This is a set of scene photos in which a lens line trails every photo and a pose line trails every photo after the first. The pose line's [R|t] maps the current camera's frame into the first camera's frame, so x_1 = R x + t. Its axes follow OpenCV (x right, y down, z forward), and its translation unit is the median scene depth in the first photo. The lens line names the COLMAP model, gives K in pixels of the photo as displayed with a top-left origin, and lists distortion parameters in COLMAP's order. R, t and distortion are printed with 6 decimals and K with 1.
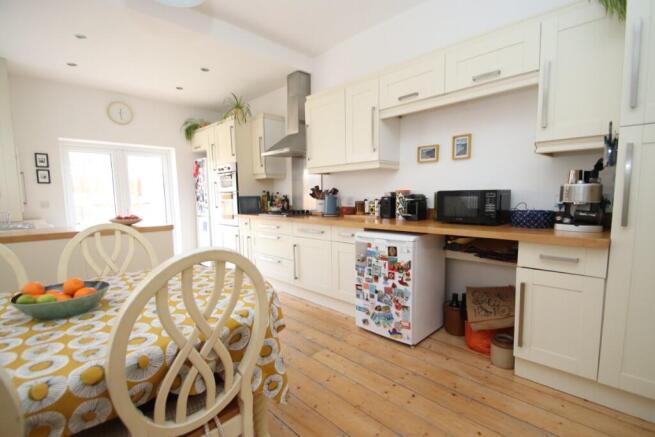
lens RADIAL K [[309.3, 0, 329.7], [0, 309.3, 221.3], [0, 0, 1]] dist [0.000803, -0.000974]
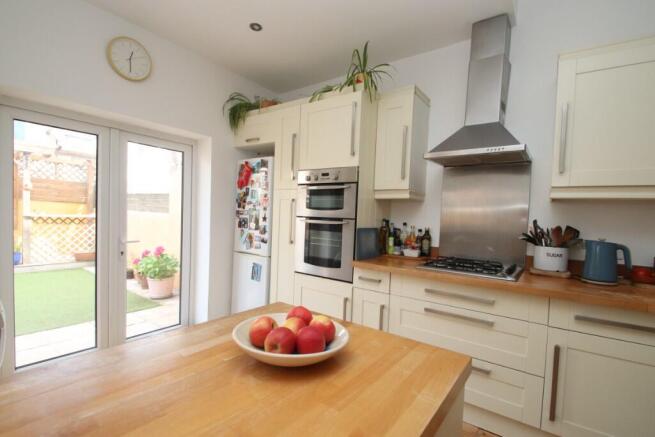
lens RADIAL K [[320.6, 0, 323.9], [0, 320.6, 221.8], [0, 0, 1]] dist [0.018656, -0.000616]
pose [[0.987634, 0.068582, 0.140984, -0.374763], [-0.054968, 0.993638, -0.098292, -0.025877], [-0.146828, 0.089327, 0.985121, 0.385337]]
